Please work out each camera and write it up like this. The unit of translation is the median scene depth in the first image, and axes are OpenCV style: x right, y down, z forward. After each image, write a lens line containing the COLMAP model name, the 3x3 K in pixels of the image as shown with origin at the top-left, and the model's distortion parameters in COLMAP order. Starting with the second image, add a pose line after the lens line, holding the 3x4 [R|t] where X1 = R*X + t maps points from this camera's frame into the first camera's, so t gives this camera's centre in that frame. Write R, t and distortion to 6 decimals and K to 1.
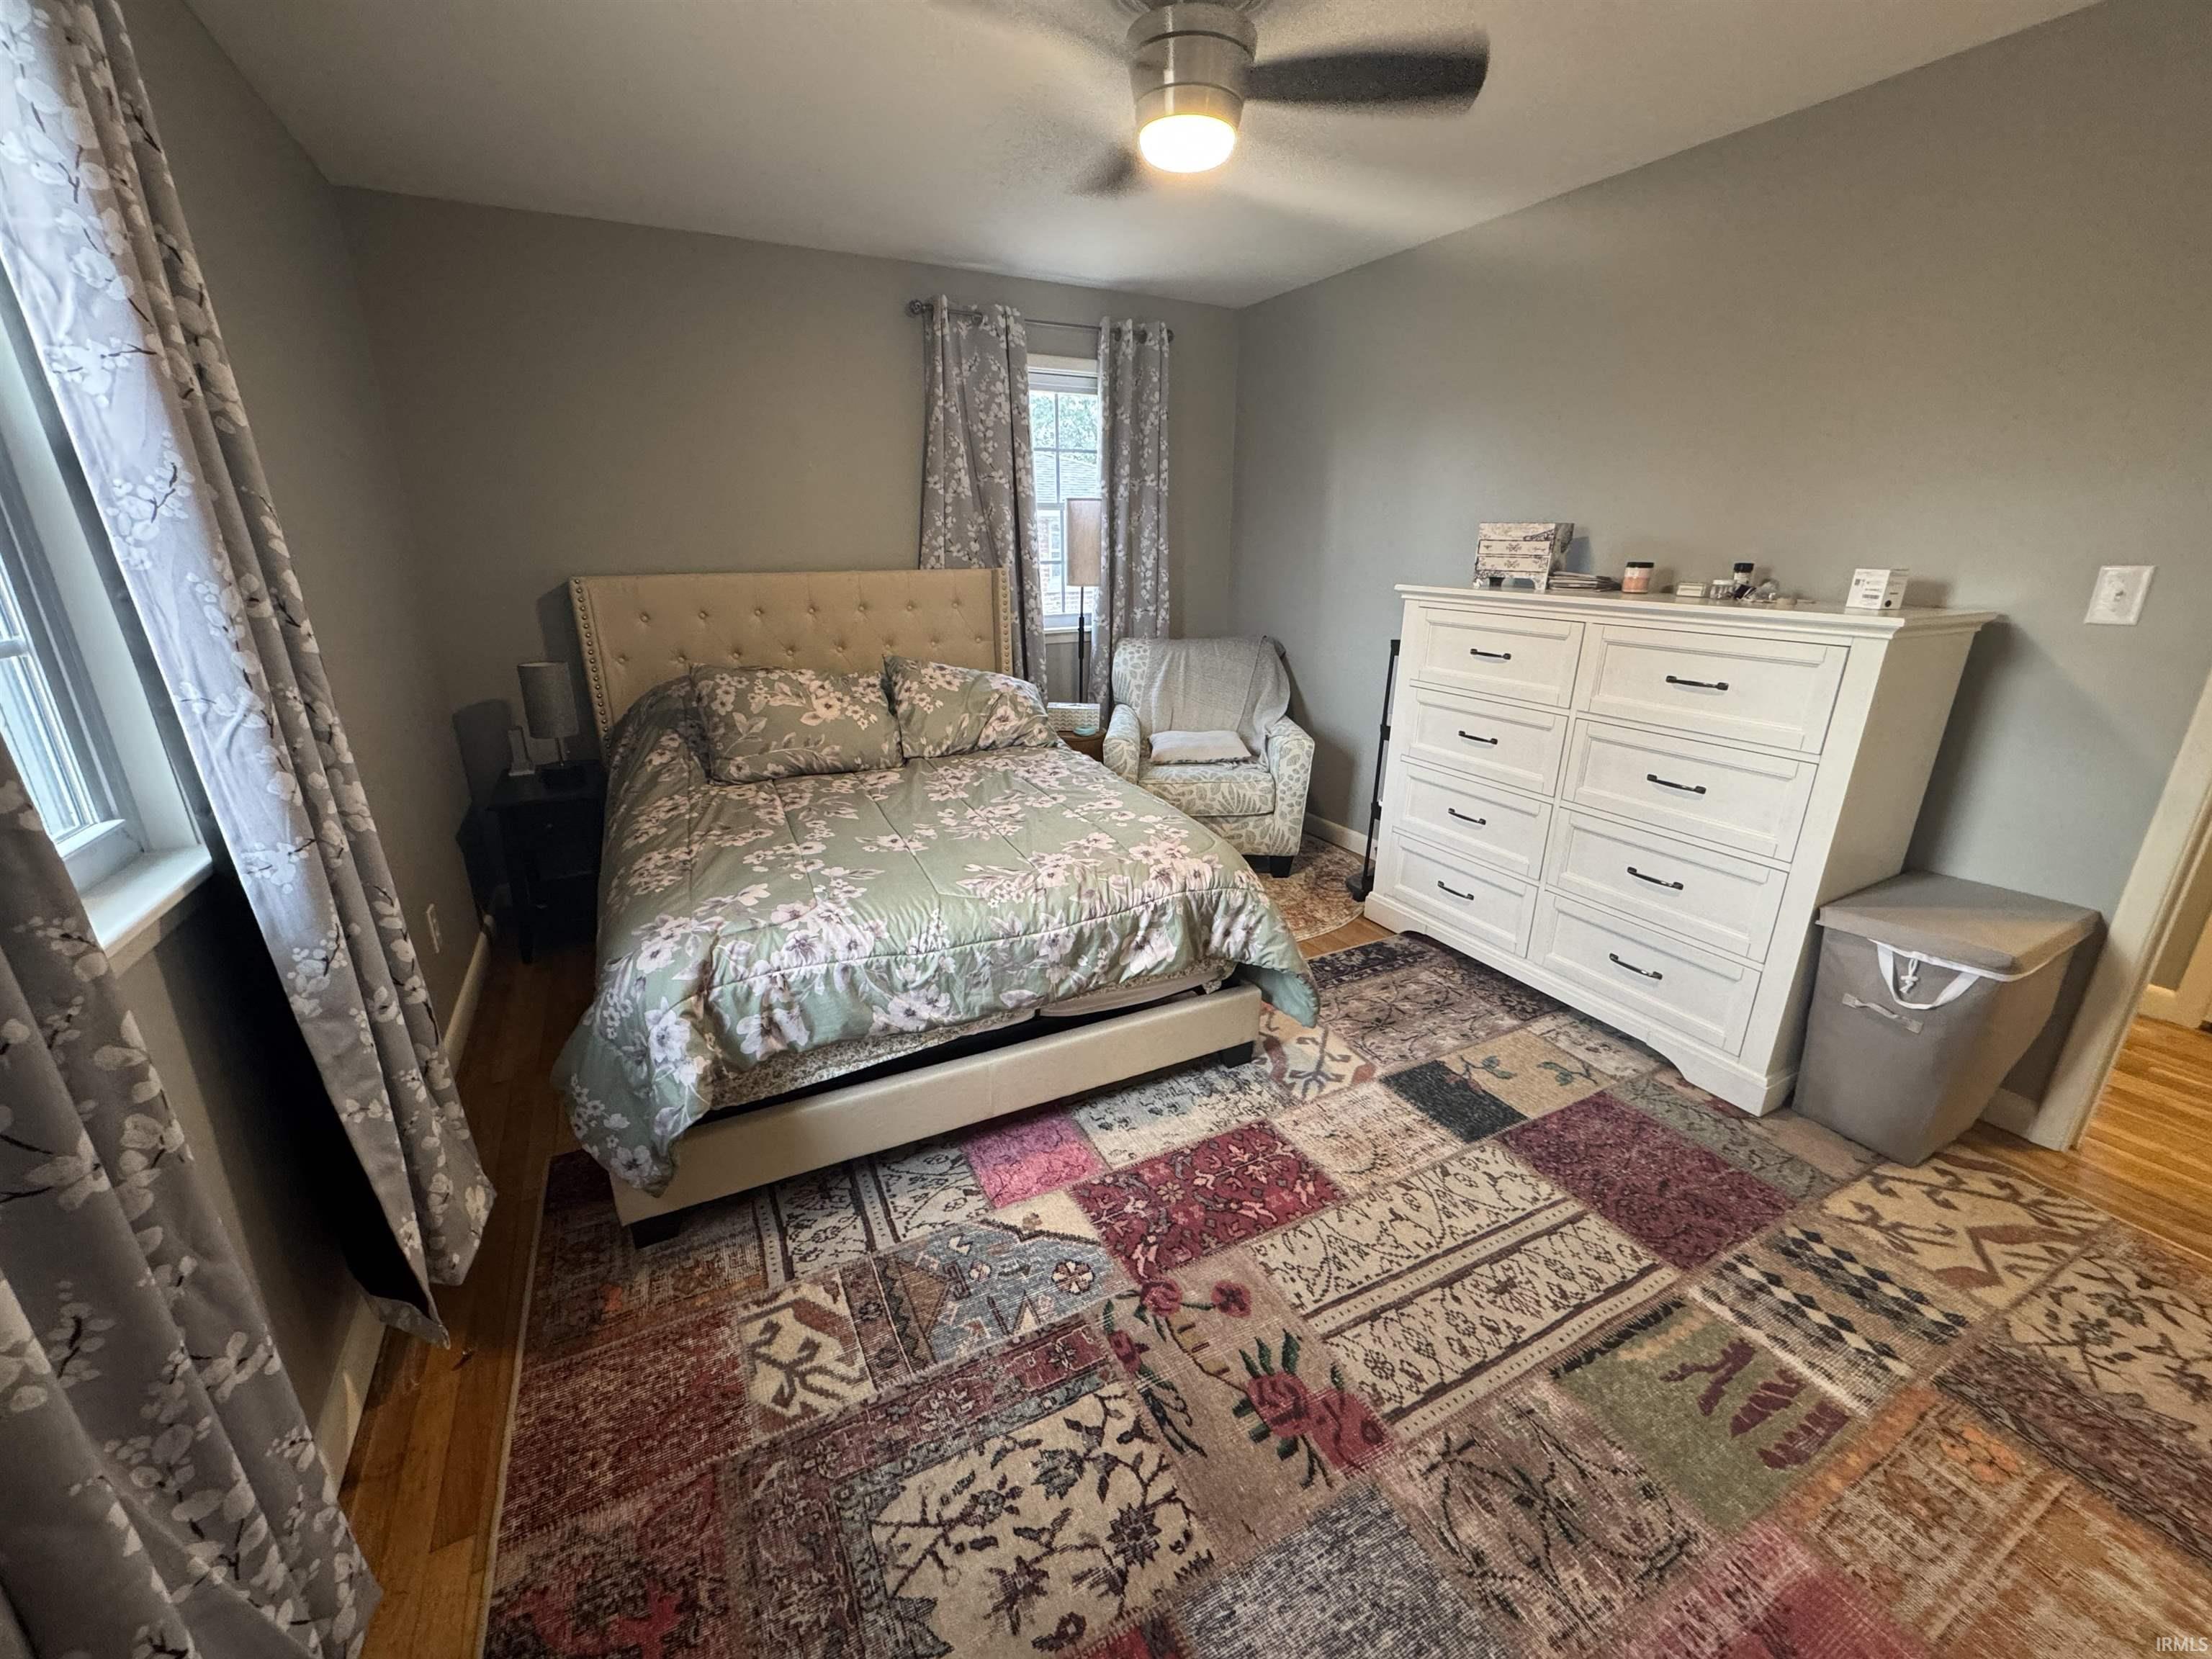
lens RADIAL K [[874.5, 0, 1105.9], [0, 874.5, 833.4], [0, 0, 1]] dist [-0.001817, 0.000417]
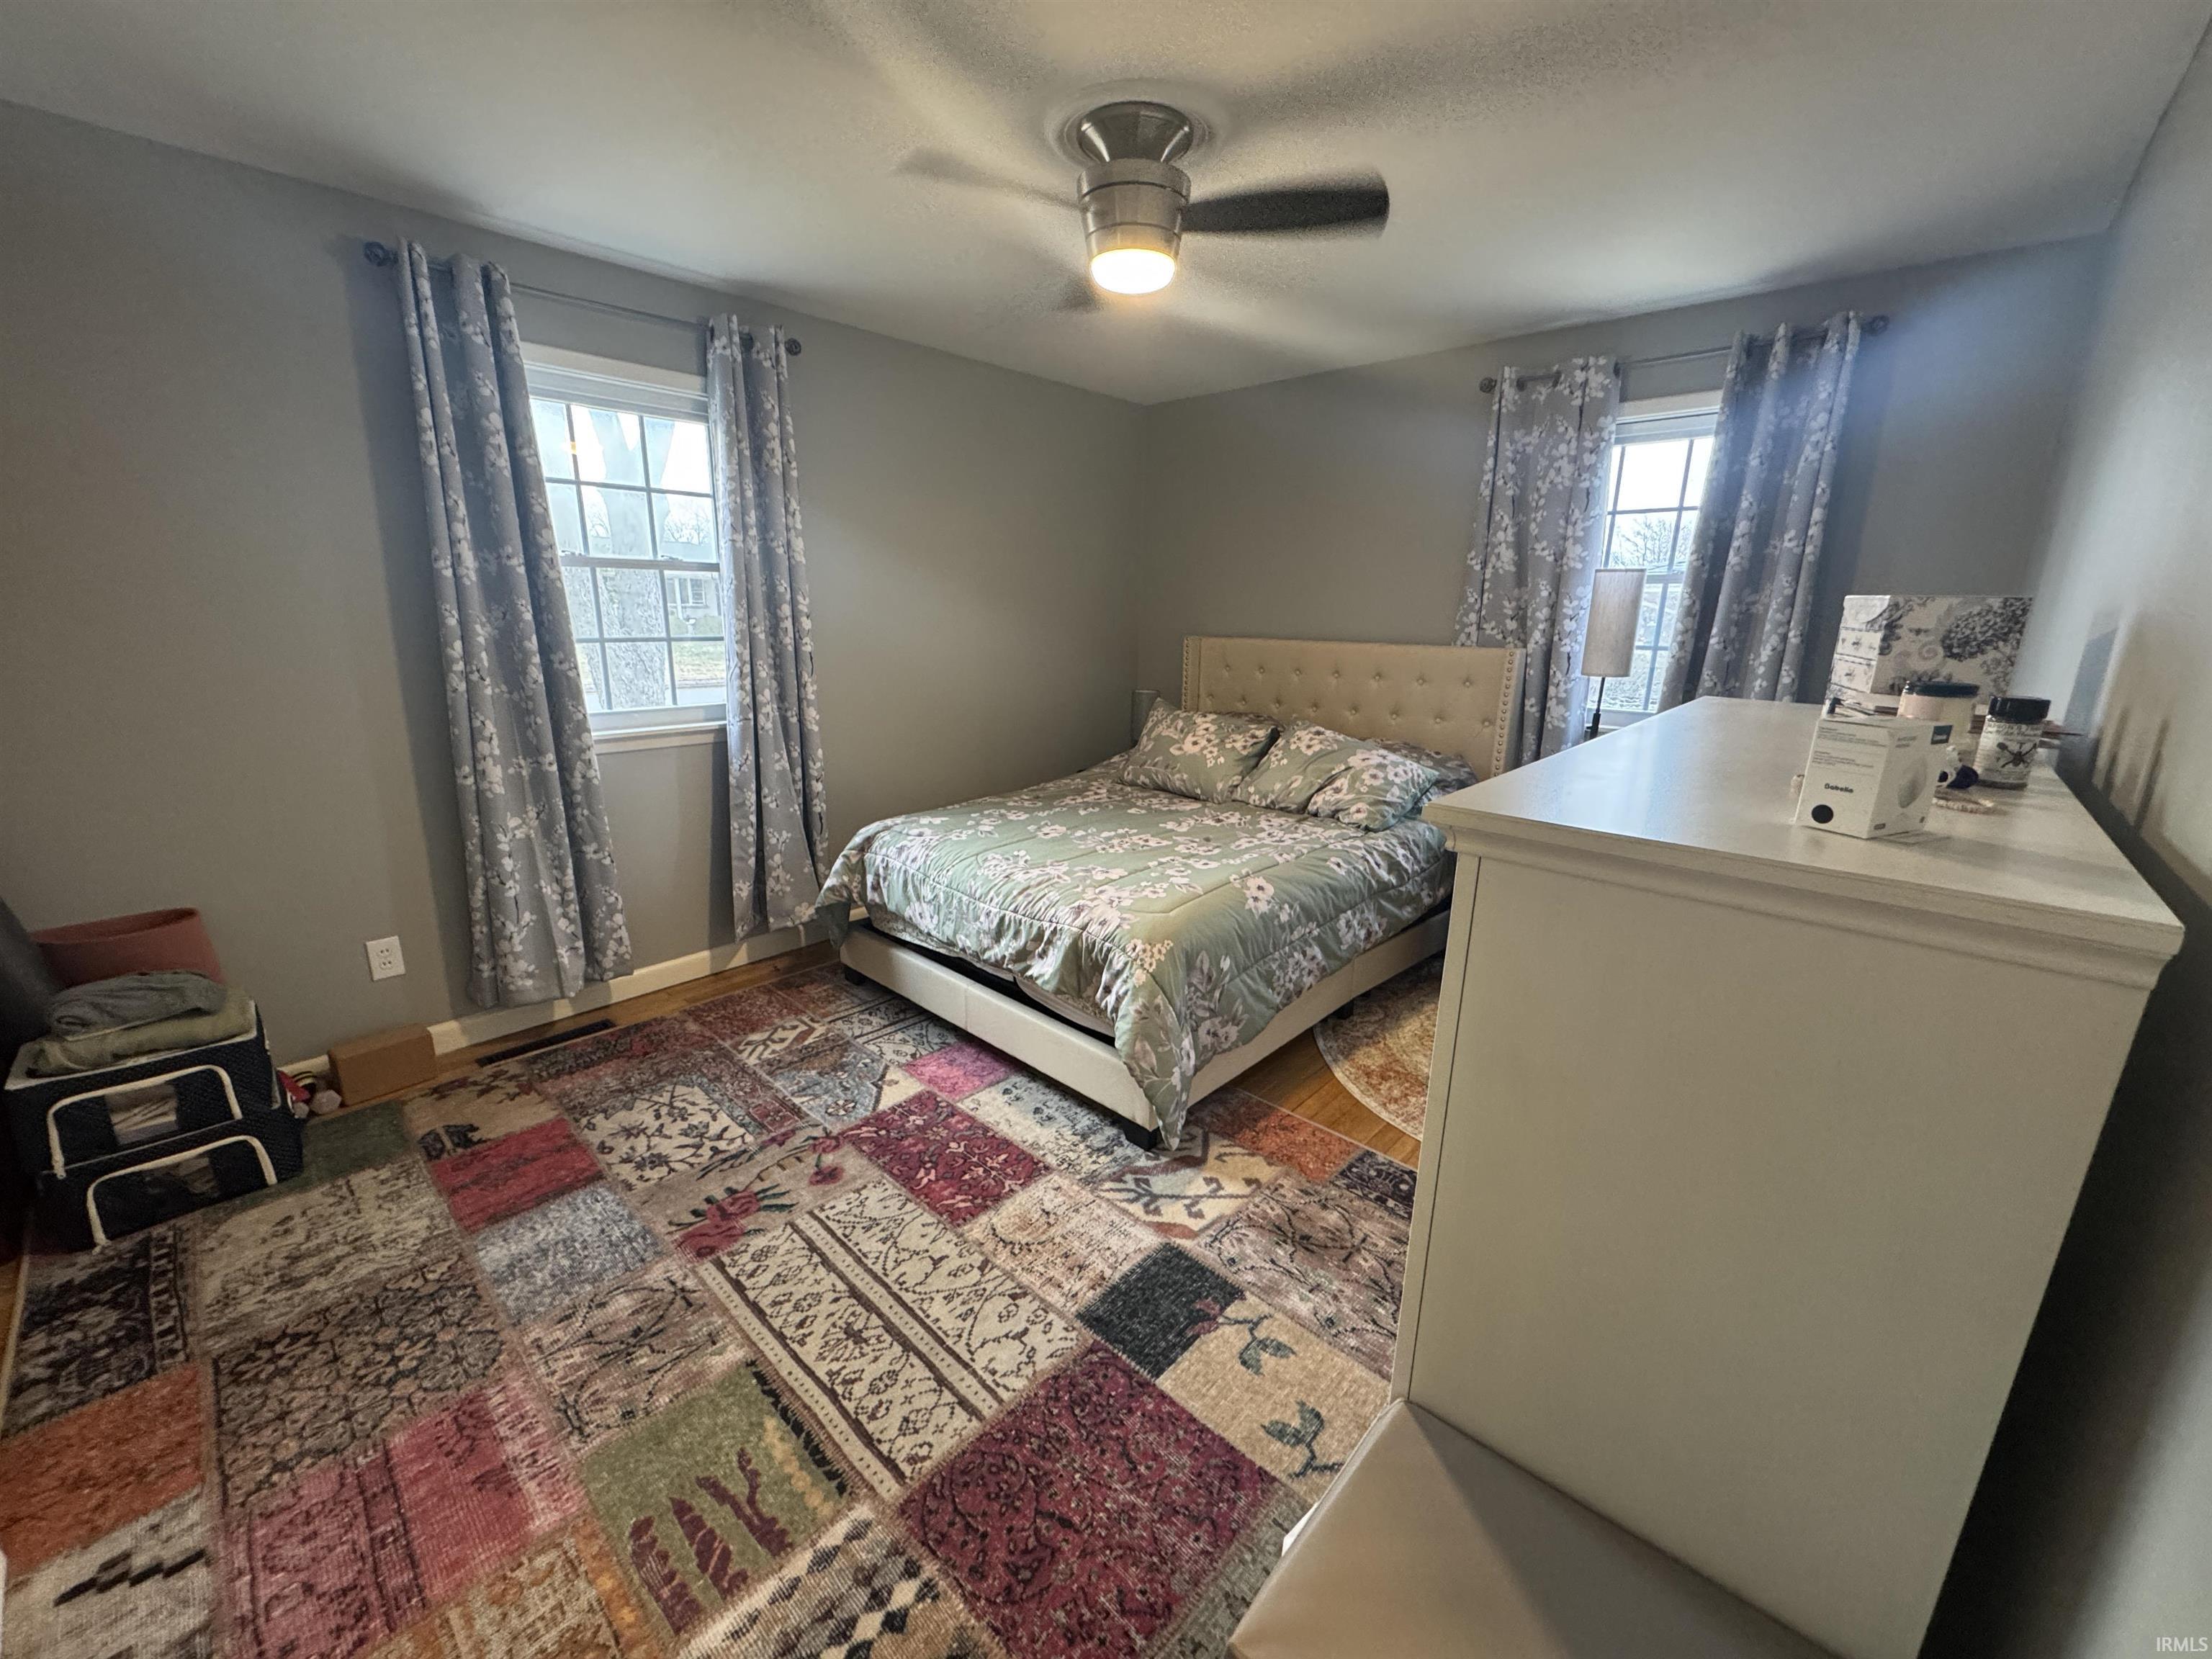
lens RADIAL K [[874.5, 0, 1109.2], [0, 874.5, 836.5], [0, 0, 1]] dist [-0.001817, 0.000417]
pose [[0.338950, 0.245030, -0.908335, 1.196109], [-0.315815, 0.939098, 0.135480, -0.225797], [0.886213, 0.240945, 0.395692, 0.649555]]
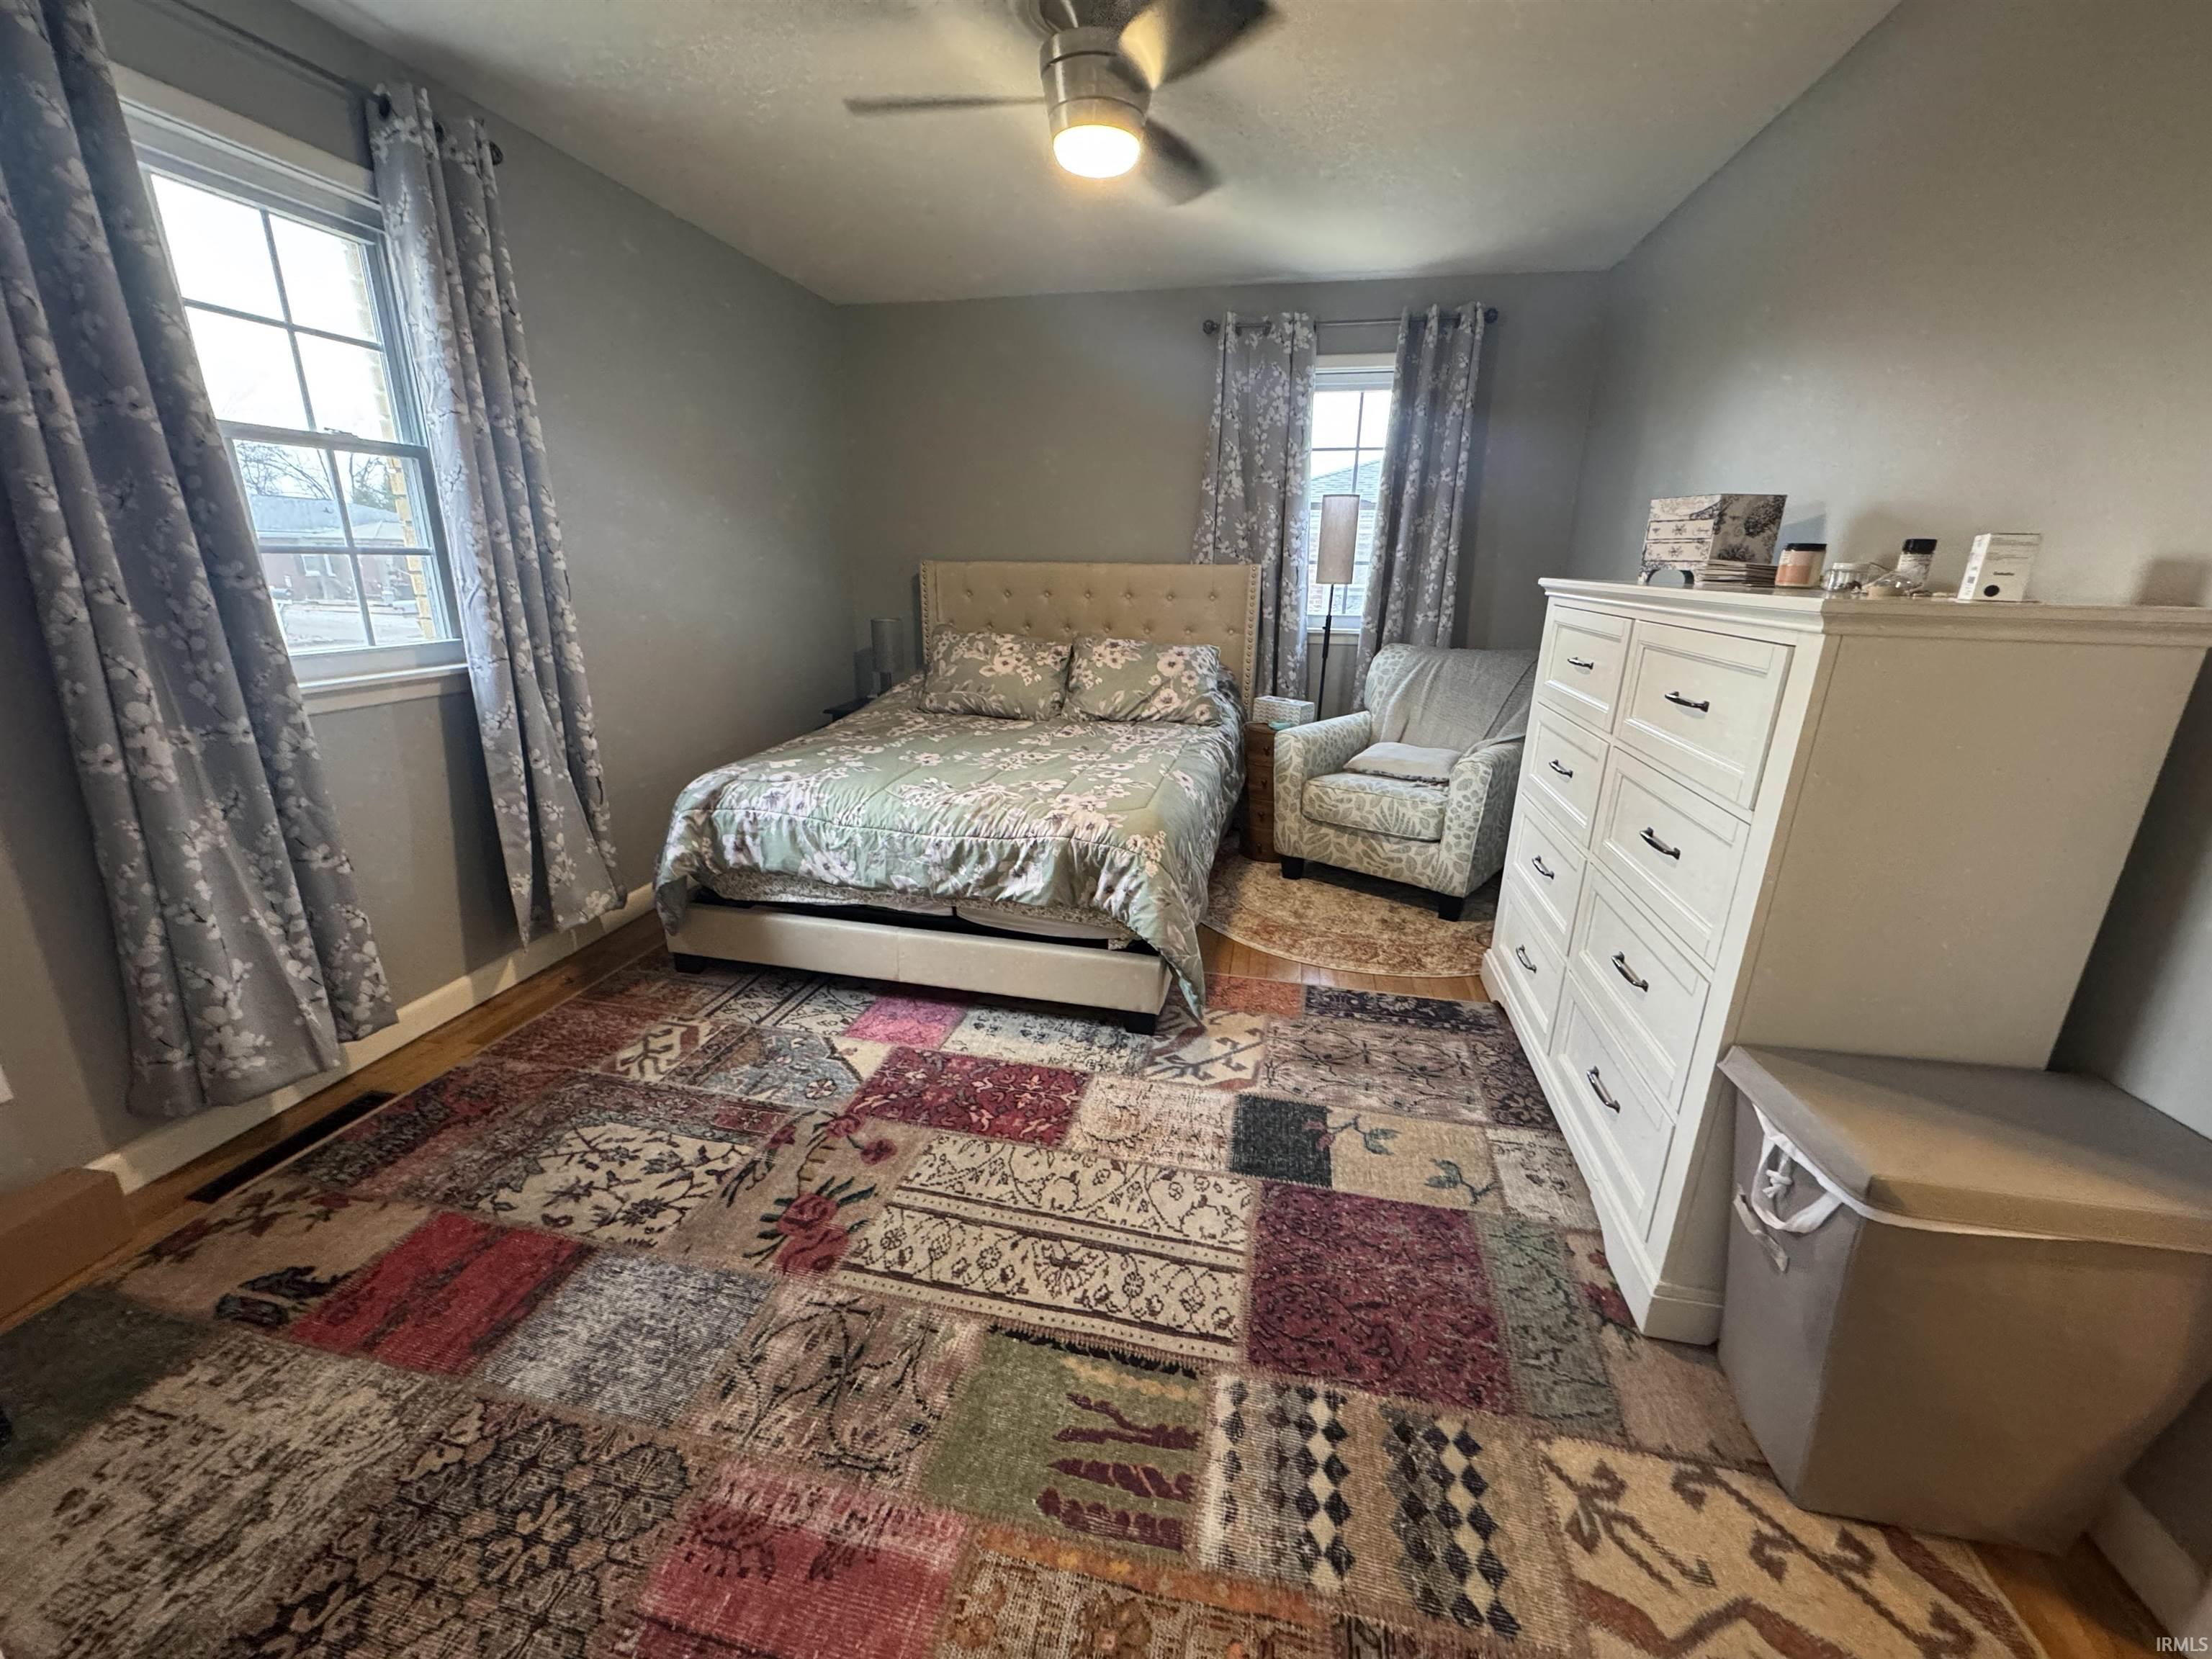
lens RADIAL K [[874.5, 0, 1108.1], [0, 874.5, 834.6], [0, 0, 1]] dist [-0.001817, 0.000417]
pose [[0.770753, 0.200991, -0.604602, 0.880554], [-0.218647, 0.974752, 0.045308, 0.003948], [0.598443, 0.097273, 0.795238, 0.194623]]
